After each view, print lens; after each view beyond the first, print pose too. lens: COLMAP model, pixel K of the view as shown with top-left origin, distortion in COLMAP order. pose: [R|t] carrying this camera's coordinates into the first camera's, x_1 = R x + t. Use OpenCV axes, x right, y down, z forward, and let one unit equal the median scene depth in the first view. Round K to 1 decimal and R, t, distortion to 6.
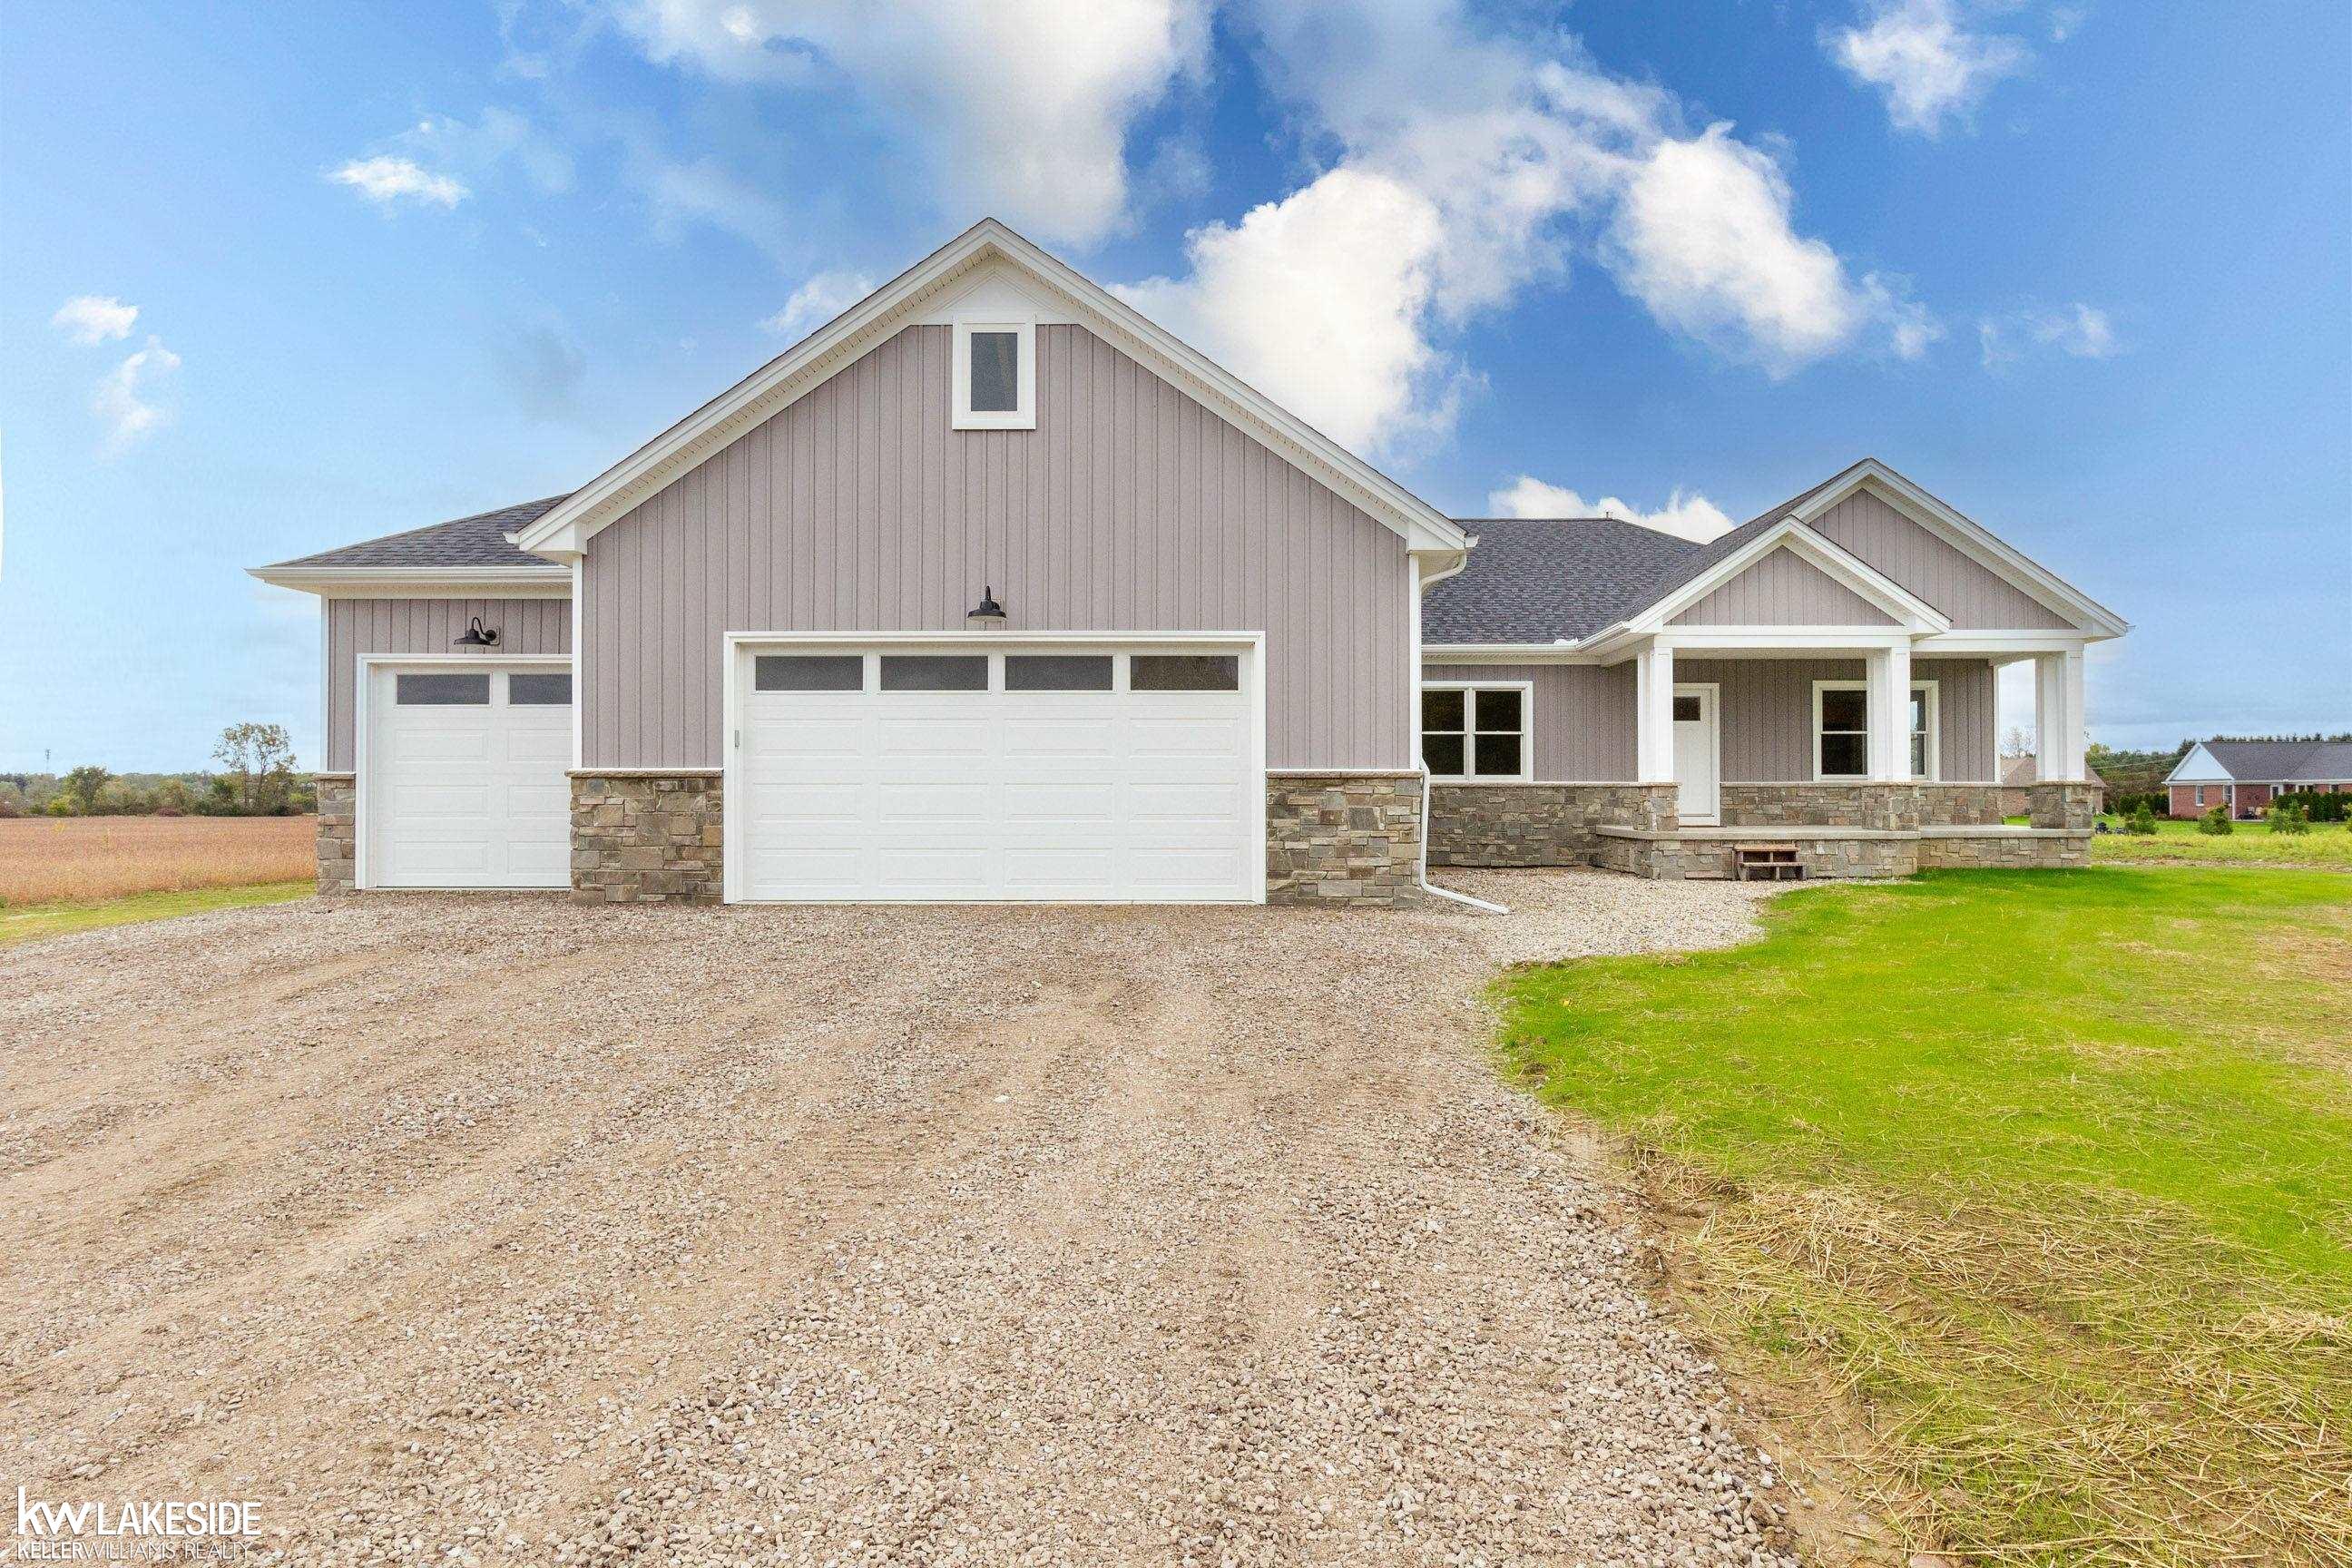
lens RADIAL K [[1527.3, 0, 1176.8], [0, 1527.3, 796.9], [0, 0, 1]] dist [0.002114, 0.000008]
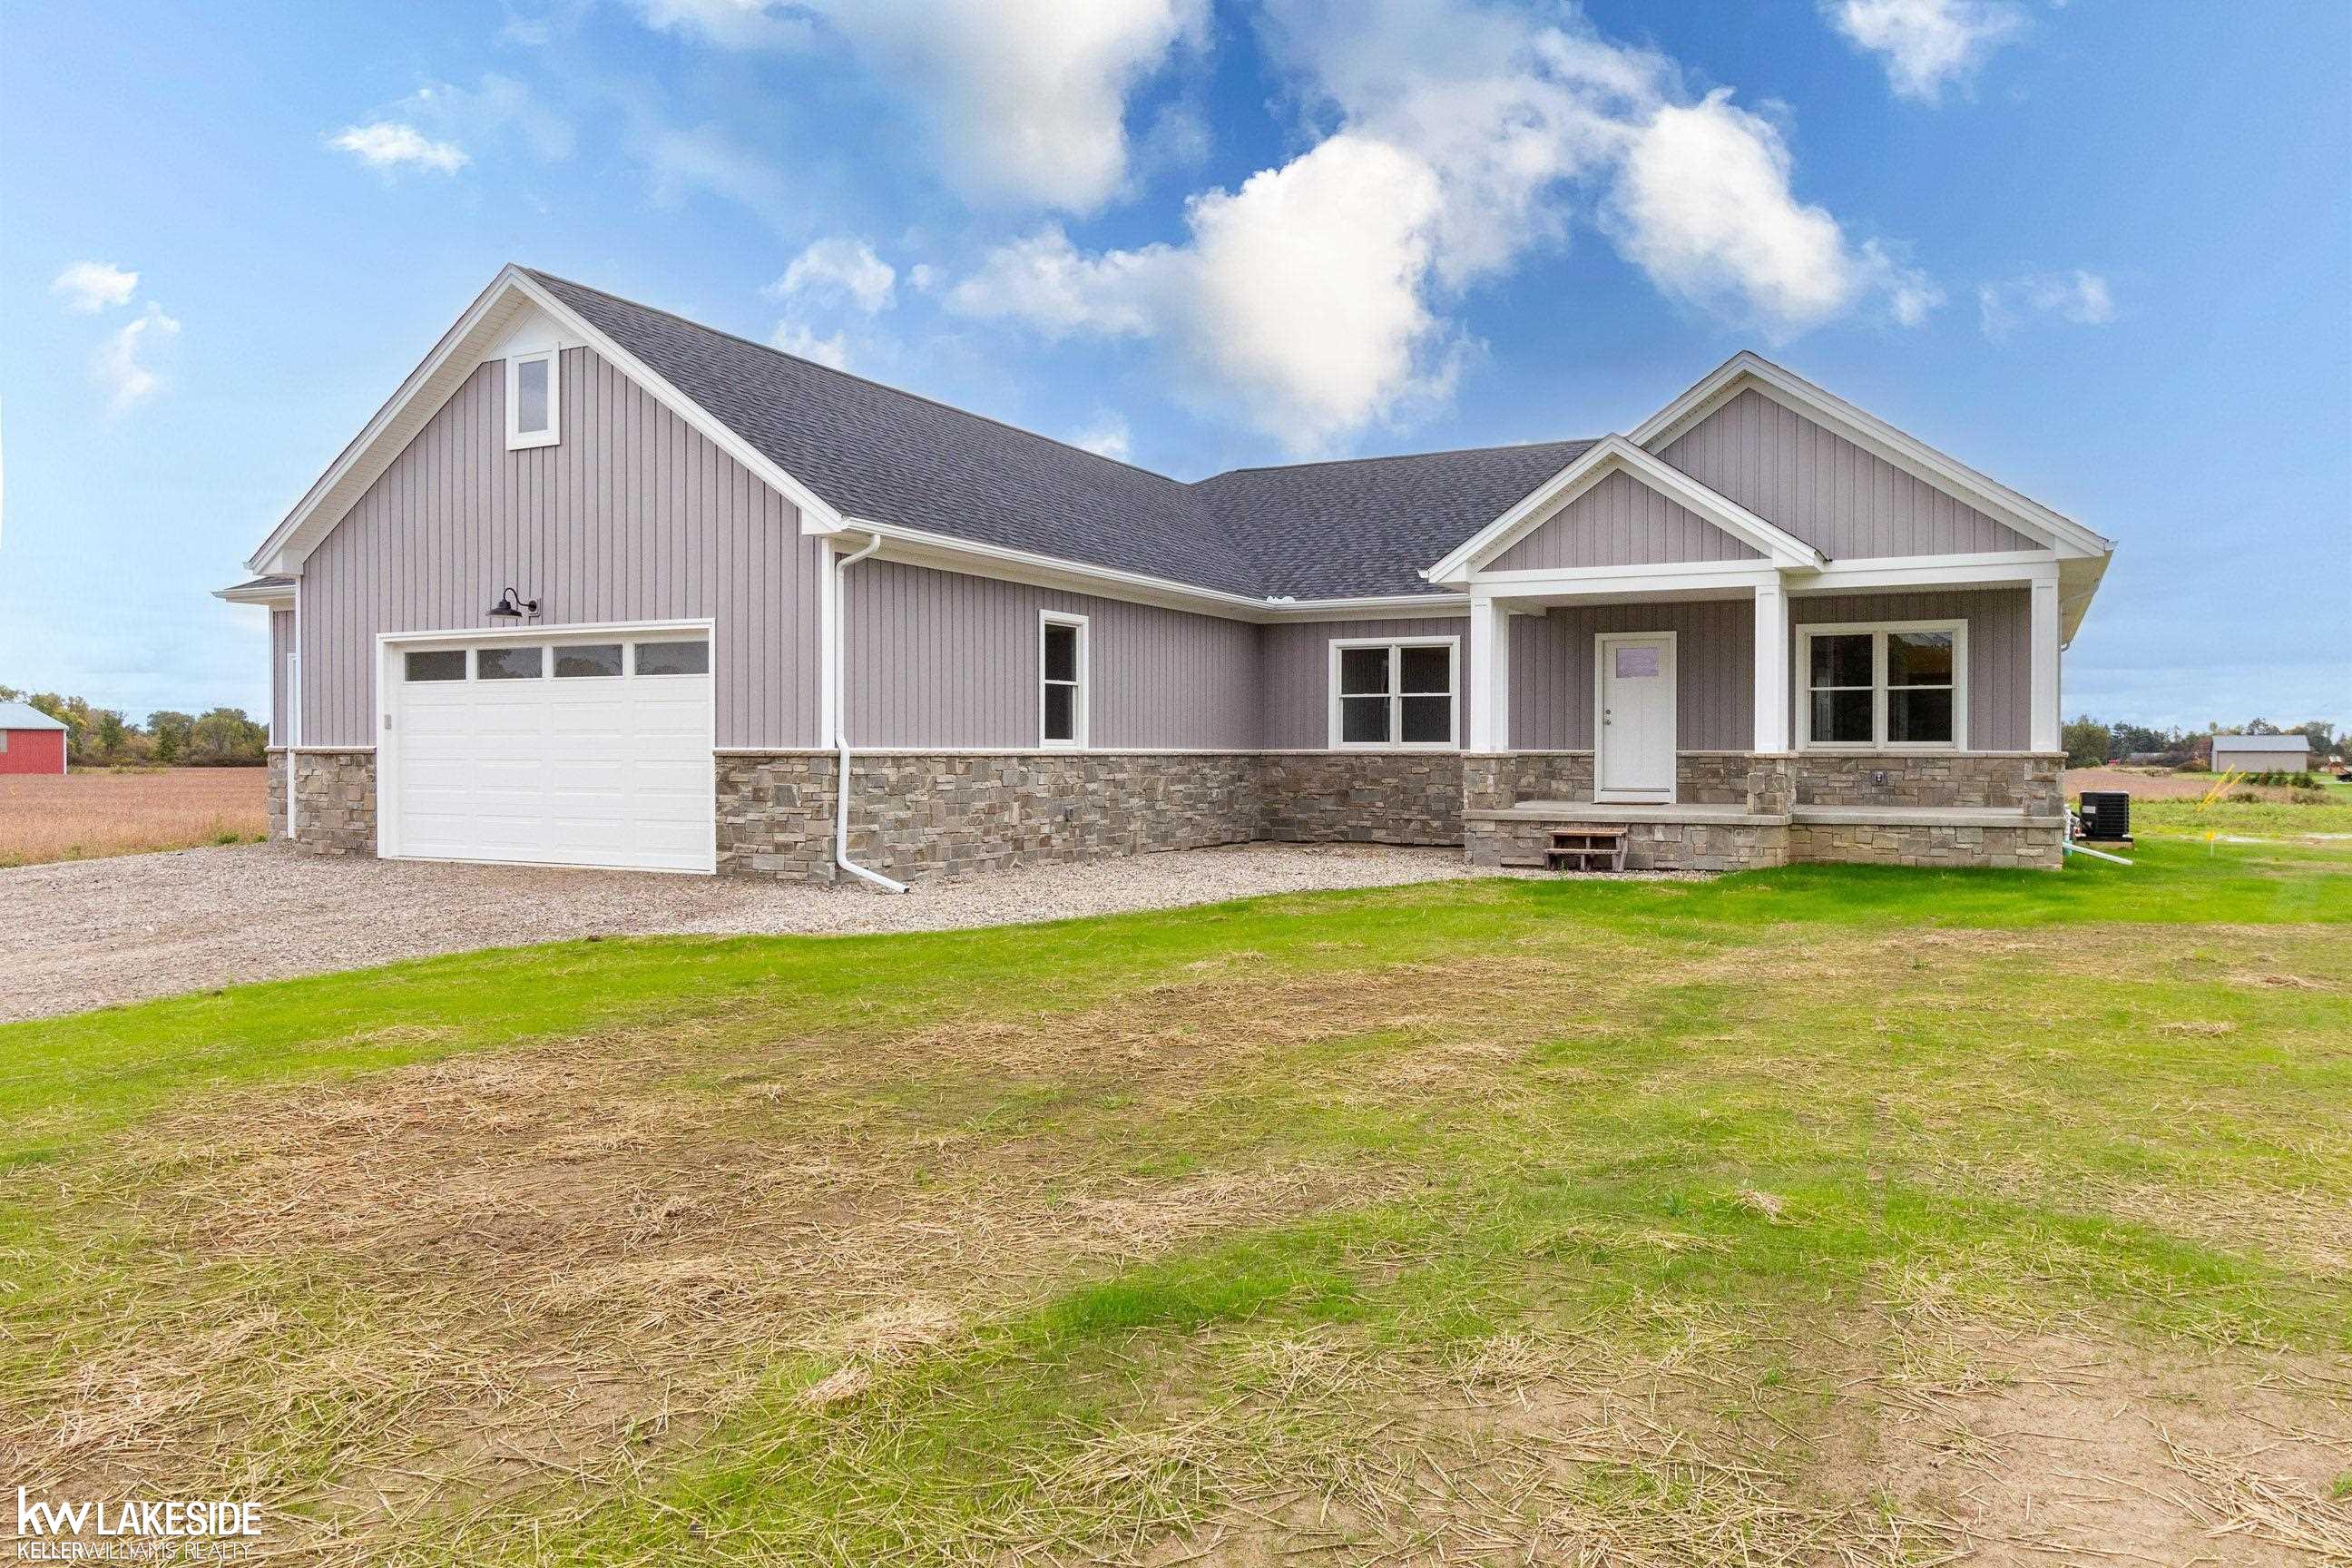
lens RADIAL K [[1659.4, 0, 1175.4], [0, 1659.4, 774.4], [0, 0, 1]] dist [0.005476, 0.001417]
pose [[0.887309, 0.008451, -0.461098, 0.861445], [-0.000772, 0.999858, 0.016838, -0.018993], [0.461175, -0.014585, 0.887190, 0.122656]]
